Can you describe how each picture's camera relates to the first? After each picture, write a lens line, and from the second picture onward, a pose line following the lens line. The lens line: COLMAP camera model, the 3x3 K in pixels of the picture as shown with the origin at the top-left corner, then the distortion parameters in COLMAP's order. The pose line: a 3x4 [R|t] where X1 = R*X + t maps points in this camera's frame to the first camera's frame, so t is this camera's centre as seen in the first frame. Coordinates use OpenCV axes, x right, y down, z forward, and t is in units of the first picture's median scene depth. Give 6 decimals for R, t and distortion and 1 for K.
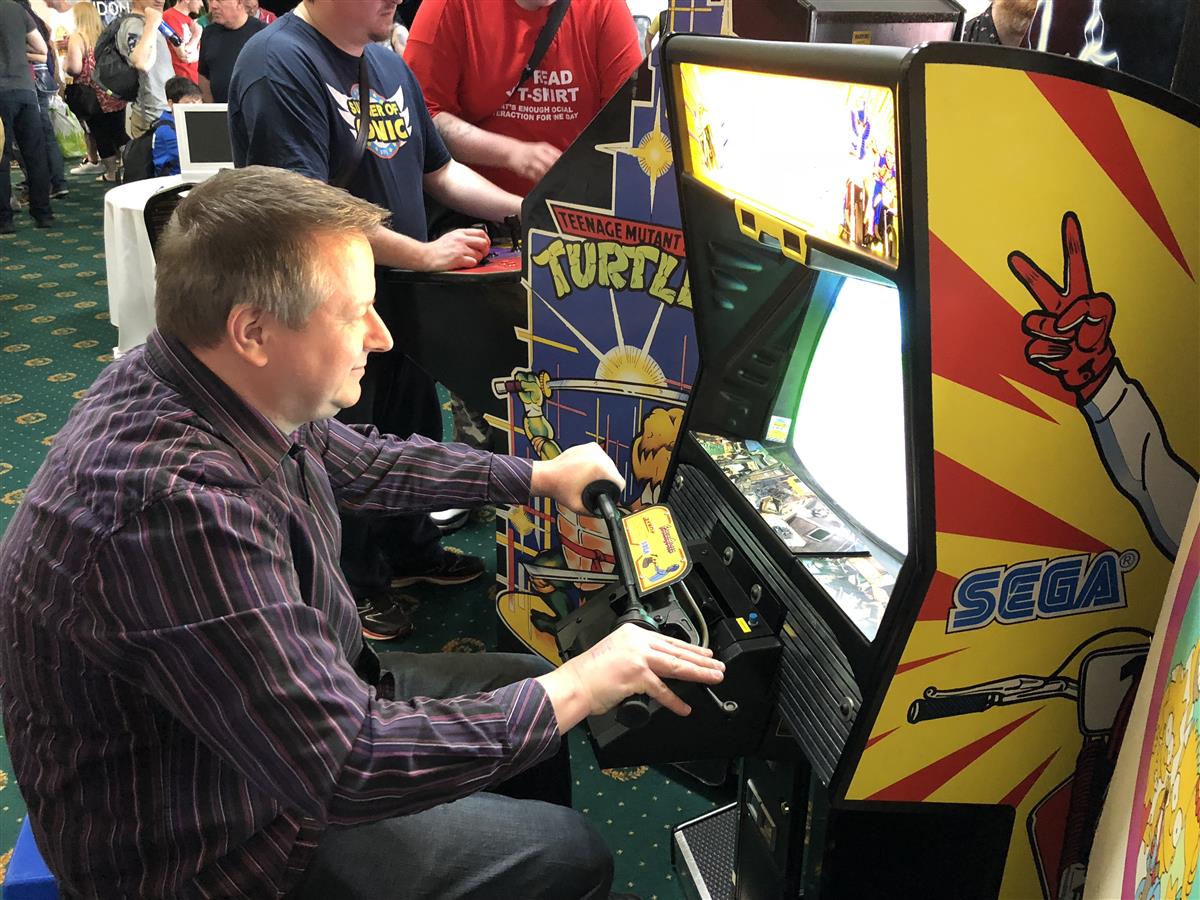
lens RADIAL K [[995.0, 0, 592.4], [0, 995.0, 415.6], [0, 0, 1]] dist [0.073131, -0.075681]
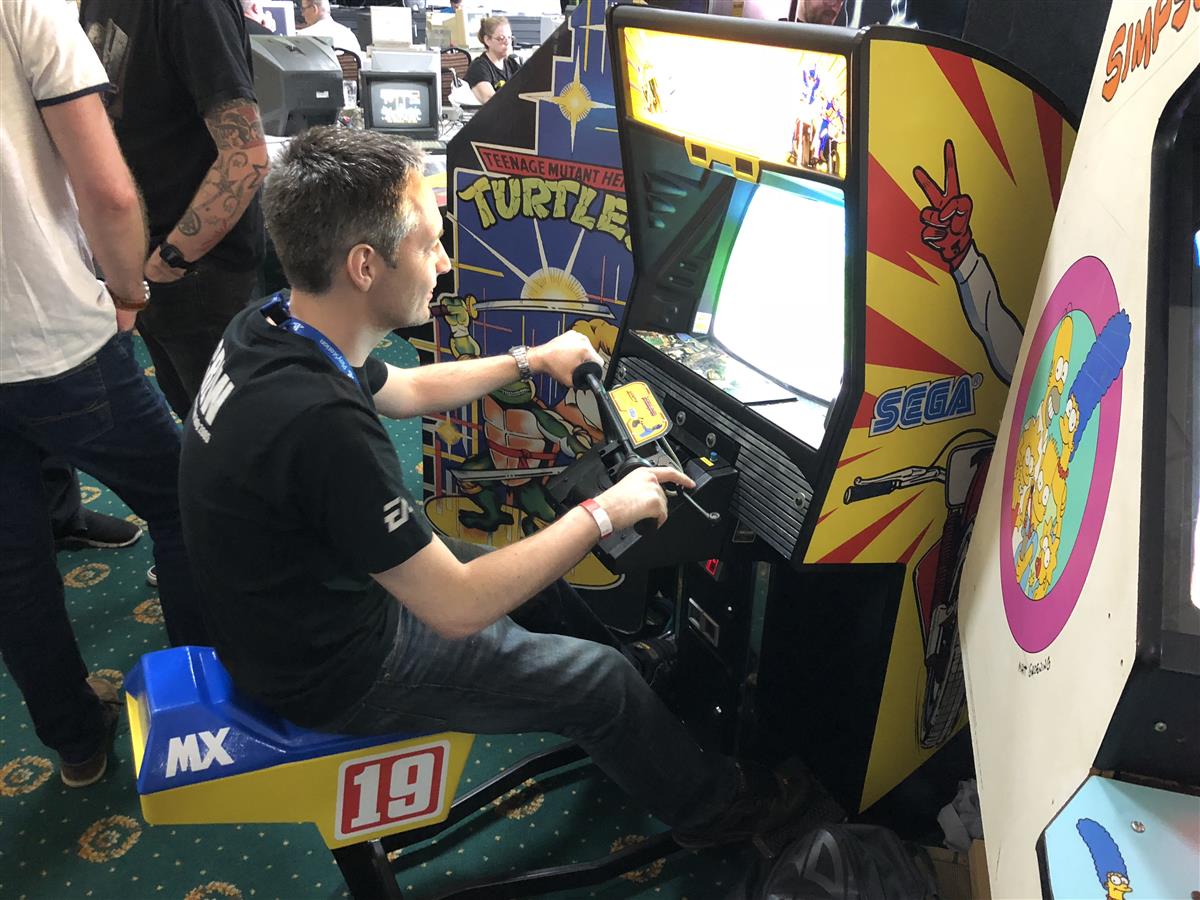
lens RADIAL K [[1016.3, 0, 599.9], [0, 1016.3, 415.9], [0, 0, 1]] dist [0.059099, -0.061139]
pose [[0.972265, -0.066582, 0.224204, -0.269493], [0.057415, 0.997236, 0.047168, 0.072178], [-0.226725, -0.032988, 0.973400, -0.260979]]
